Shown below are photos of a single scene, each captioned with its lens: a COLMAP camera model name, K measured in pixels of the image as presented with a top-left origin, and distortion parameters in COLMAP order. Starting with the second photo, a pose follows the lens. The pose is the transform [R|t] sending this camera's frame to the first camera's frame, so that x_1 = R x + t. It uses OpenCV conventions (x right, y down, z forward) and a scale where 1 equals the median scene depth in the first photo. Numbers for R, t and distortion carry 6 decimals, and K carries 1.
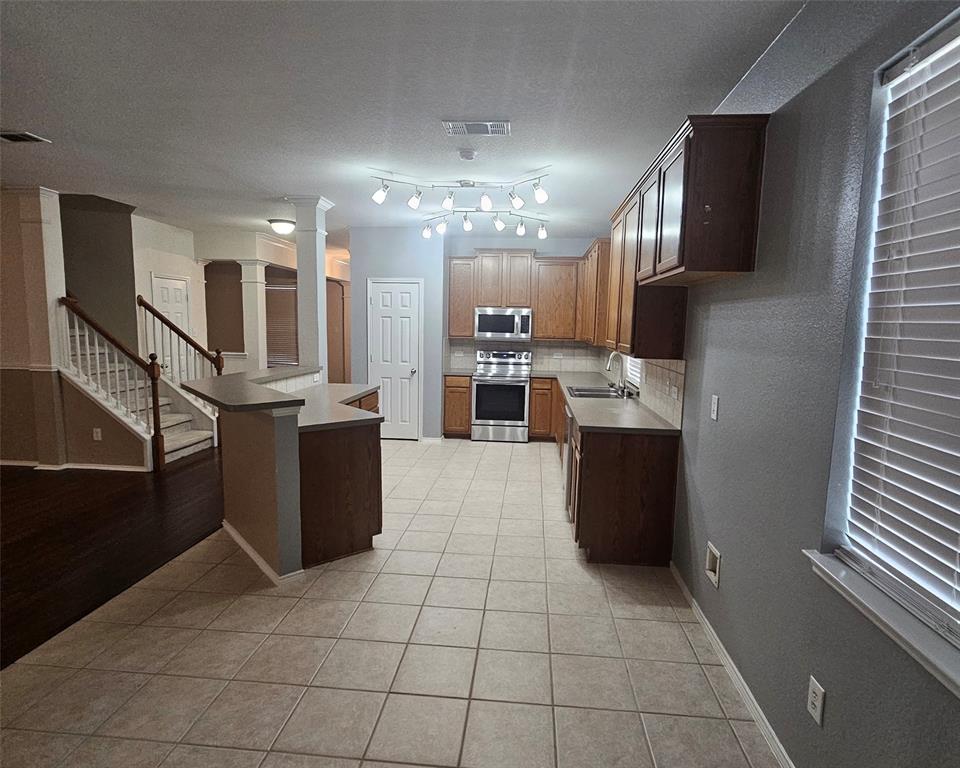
lens RADIAL K [[529.5, 0, 488.6], [0, 529.5, 380.1], [0, 0, 1]] dist [0.011073, 0.000743]
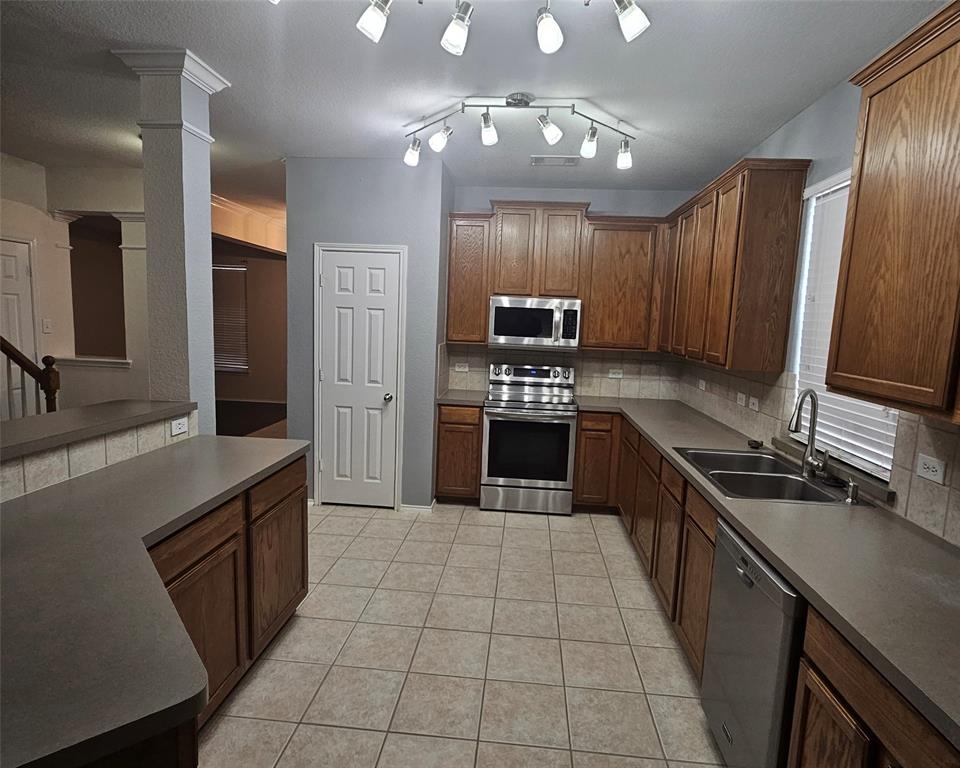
lens RADIAL K [[529.5, 0, 483.4], [0, 529.5, 379.4], [0, 0, 1]] dist [0.011073, 0.000743]
pose [[0.999809, 0.019367, 0.002507, -0.033447], [-0.019388, 0.999775, 0.008571, -0.044279], [-0.002340, -0.008618, 0.999960, 0.380011]]
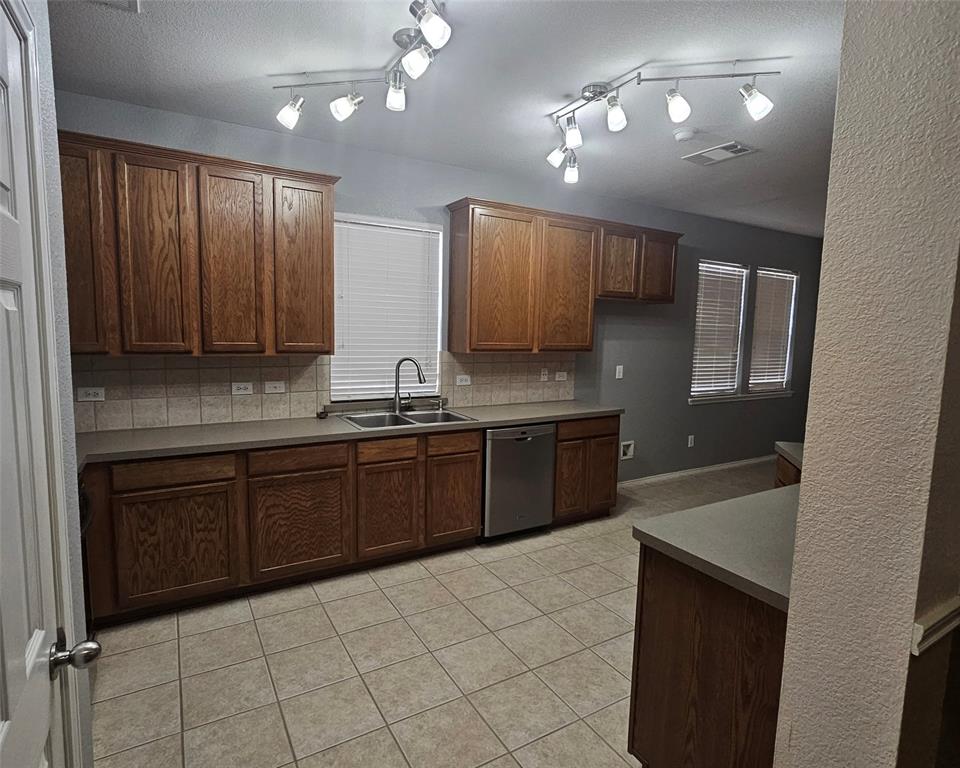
lens RADIAL K [[529.5, 0, 487.8], [0, 529.5, 389.3], [0, 0, 1]] dist [0.011073, 0.000743]
pose [[-0.588141, -0.122190, 0.799475, -0.310639], [0.055062, 0.980178, 0.190314, -0.105486], [-0.806882, 0.155952, -0.569754, 0.957754]]
